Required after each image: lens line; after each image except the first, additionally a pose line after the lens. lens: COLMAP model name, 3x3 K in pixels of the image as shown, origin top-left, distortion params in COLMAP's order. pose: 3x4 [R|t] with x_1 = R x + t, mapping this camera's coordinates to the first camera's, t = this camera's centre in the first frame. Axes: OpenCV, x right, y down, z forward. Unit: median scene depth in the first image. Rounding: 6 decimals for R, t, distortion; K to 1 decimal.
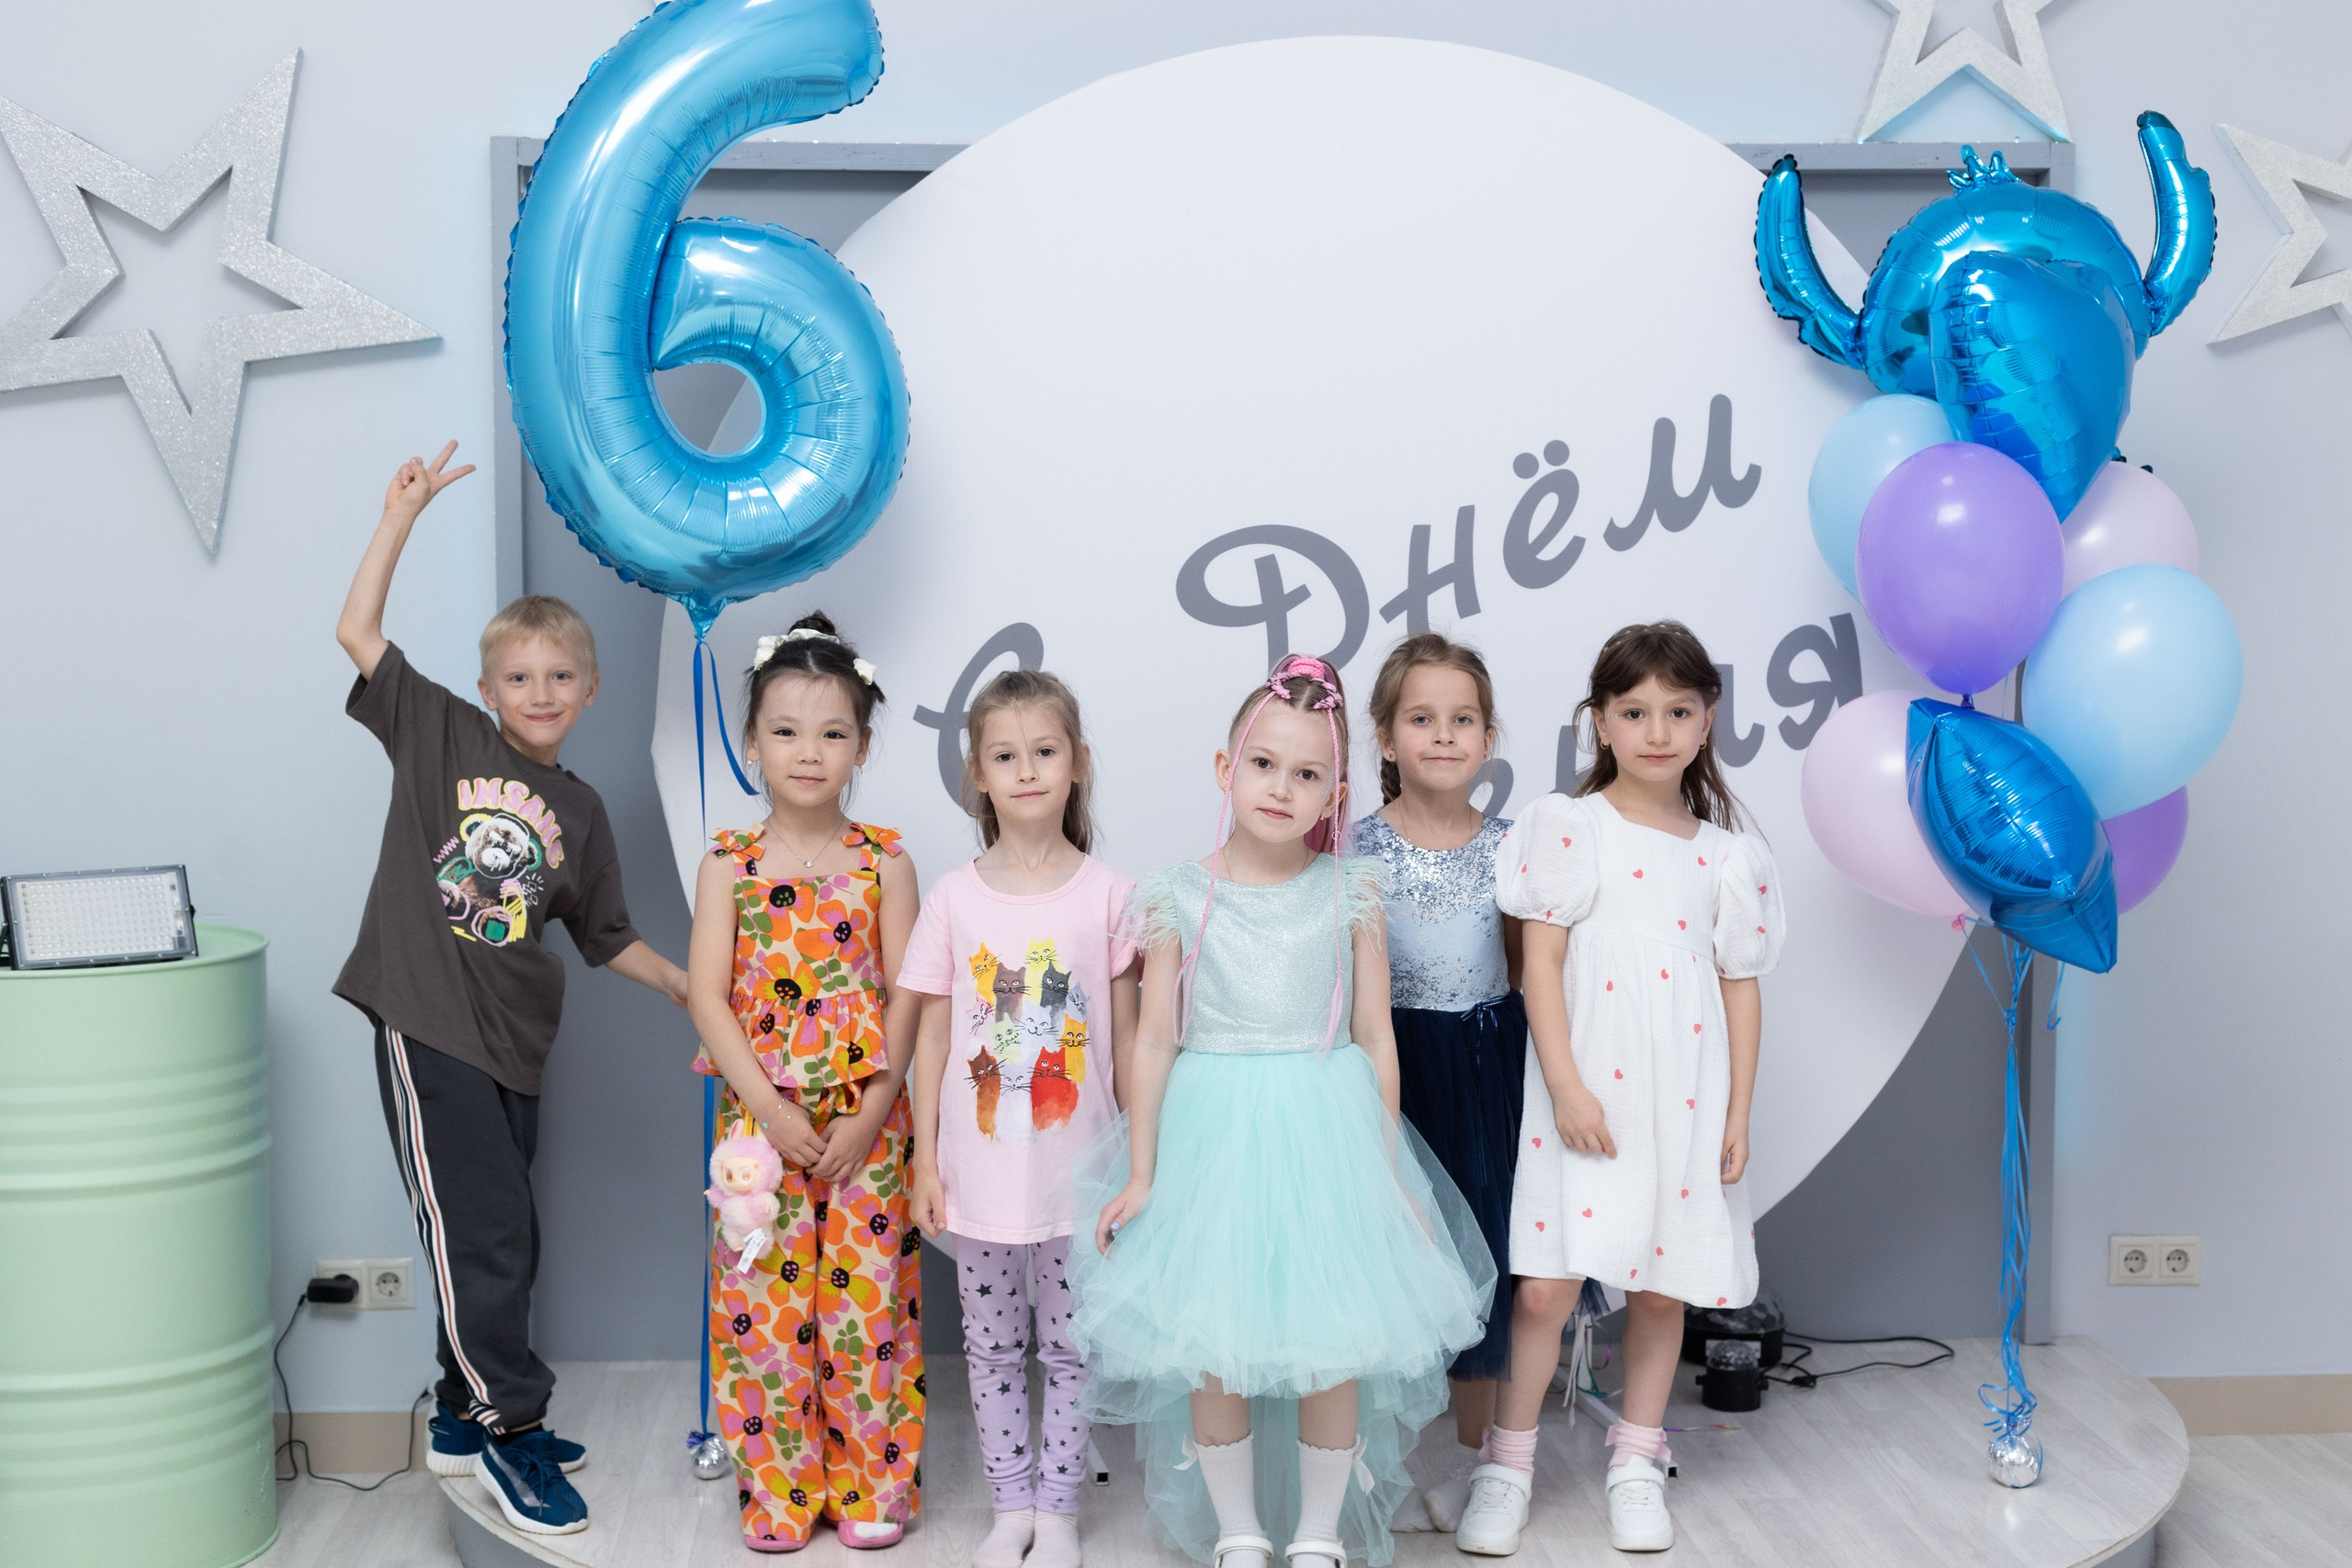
lens RADIAL K [[3509.0, 0, 1182.3], [0, 3509.0, 788.2], [0, 0, 1]] dist [-0.016130, 0.000000]
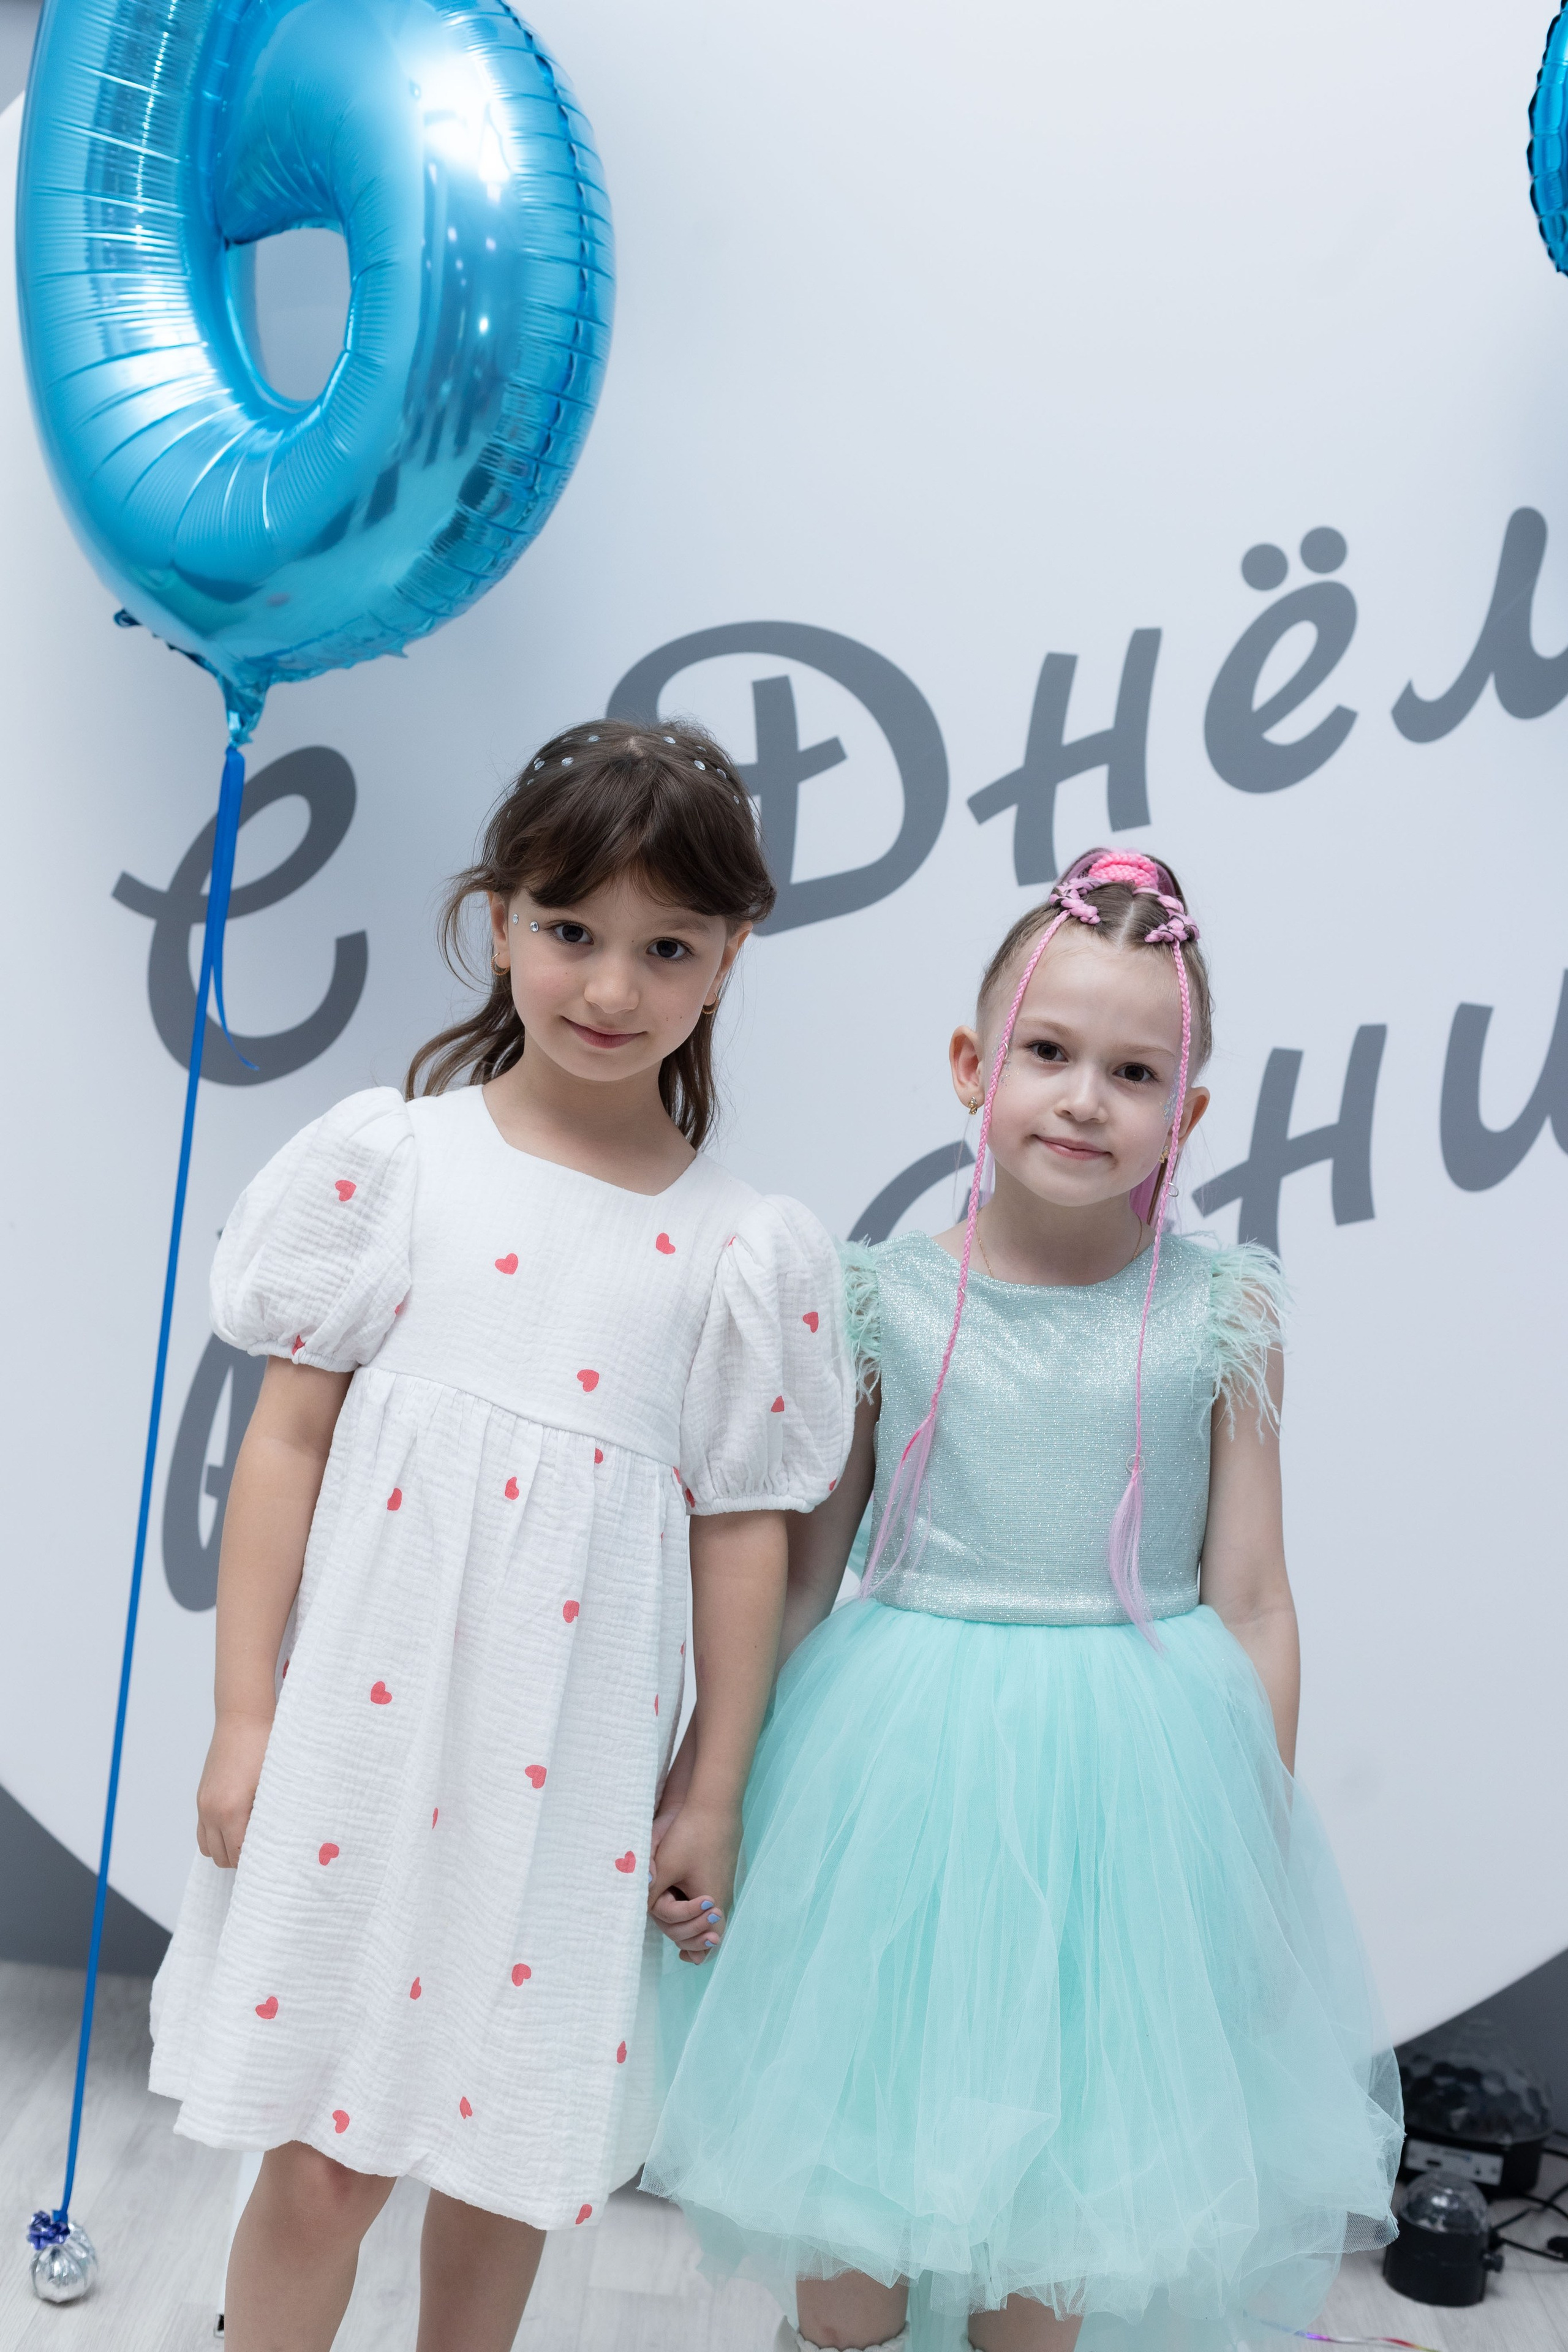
lens RADIAL K [[3509.3, 0, 774.6], [0, 3509.3, 1143.0], [0, 0, 1]] dist [-0.016130, 0.000000]
pose [[0.990036, 0.121739, -0.070770, 0.071754], [-0.121183, 0.992556, 0.012109, -0.000073], [0.071717, -0.003412, 0.997419, 0.447301]]
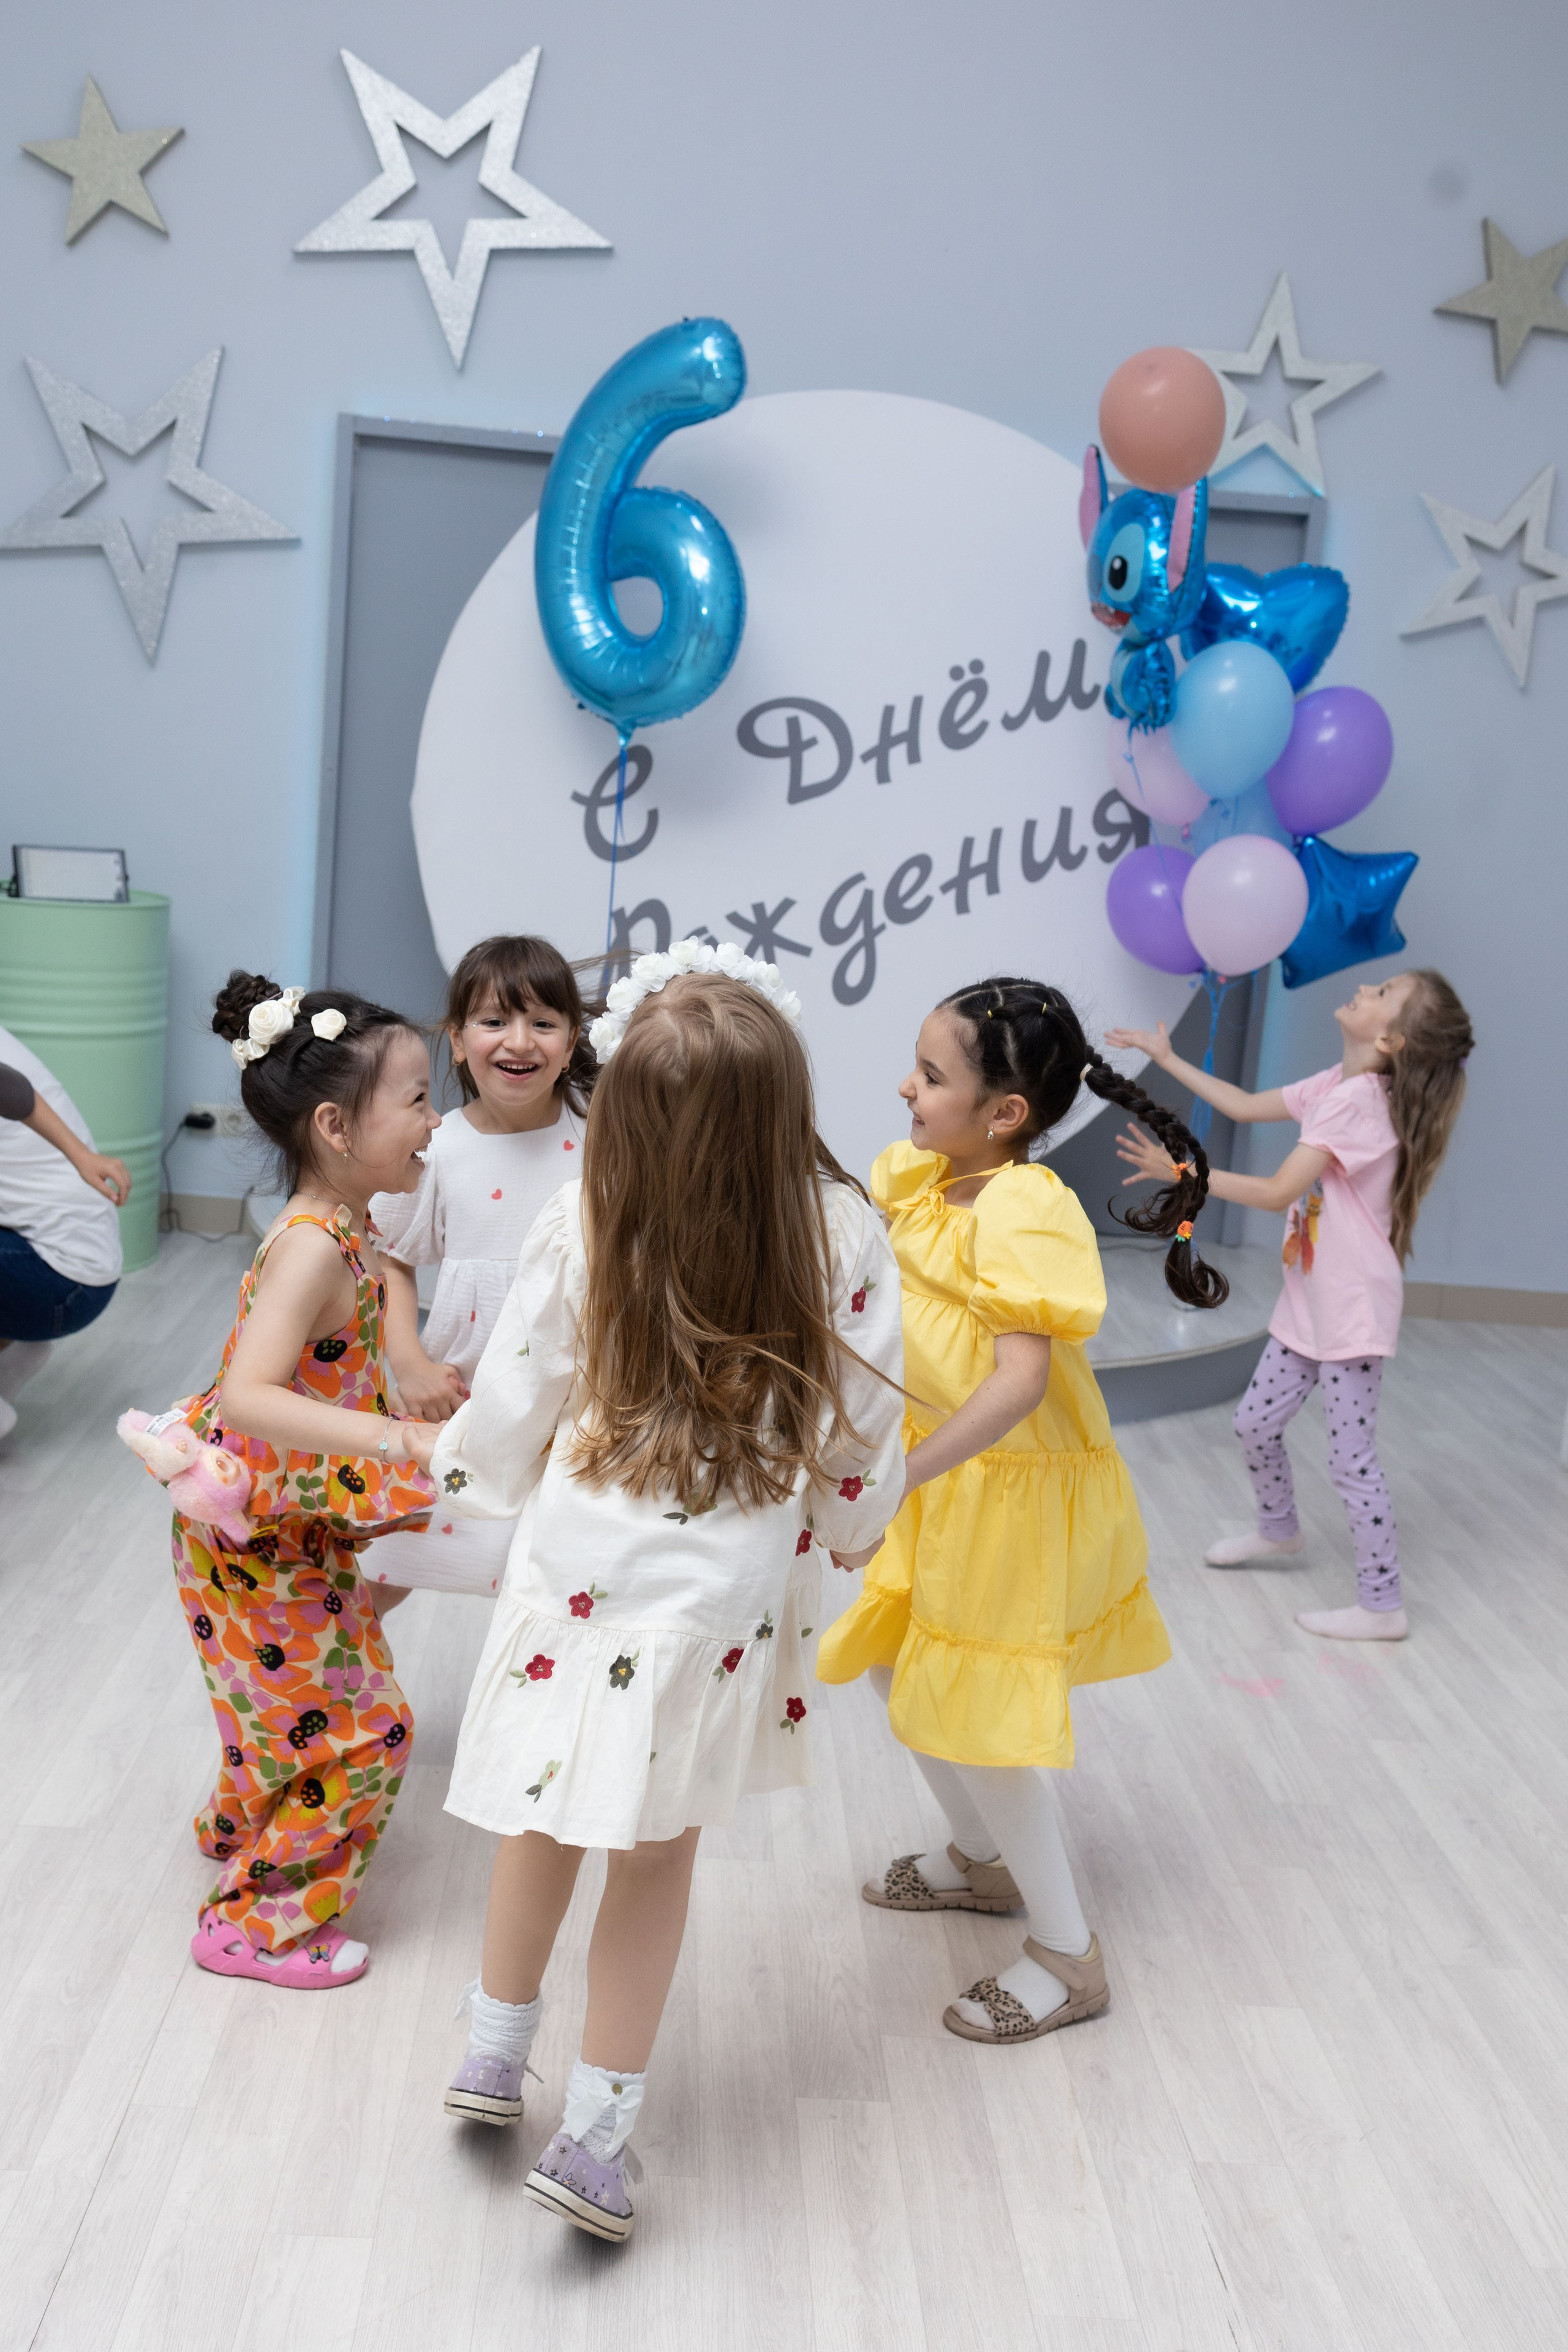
lens RADIAL K [[2420.8, 0, 779.2], [0, 2420.8, 1187.6], [0, 0, 1]] dist [0.005397, 0.000000]
pose [[0.996273, 0.085789, -0.008911, 0.046161], [-0.084259, 0.990137, 0.111937, 0.025416], [0.018426, -0.110769, 0.993675, -0.144222]]
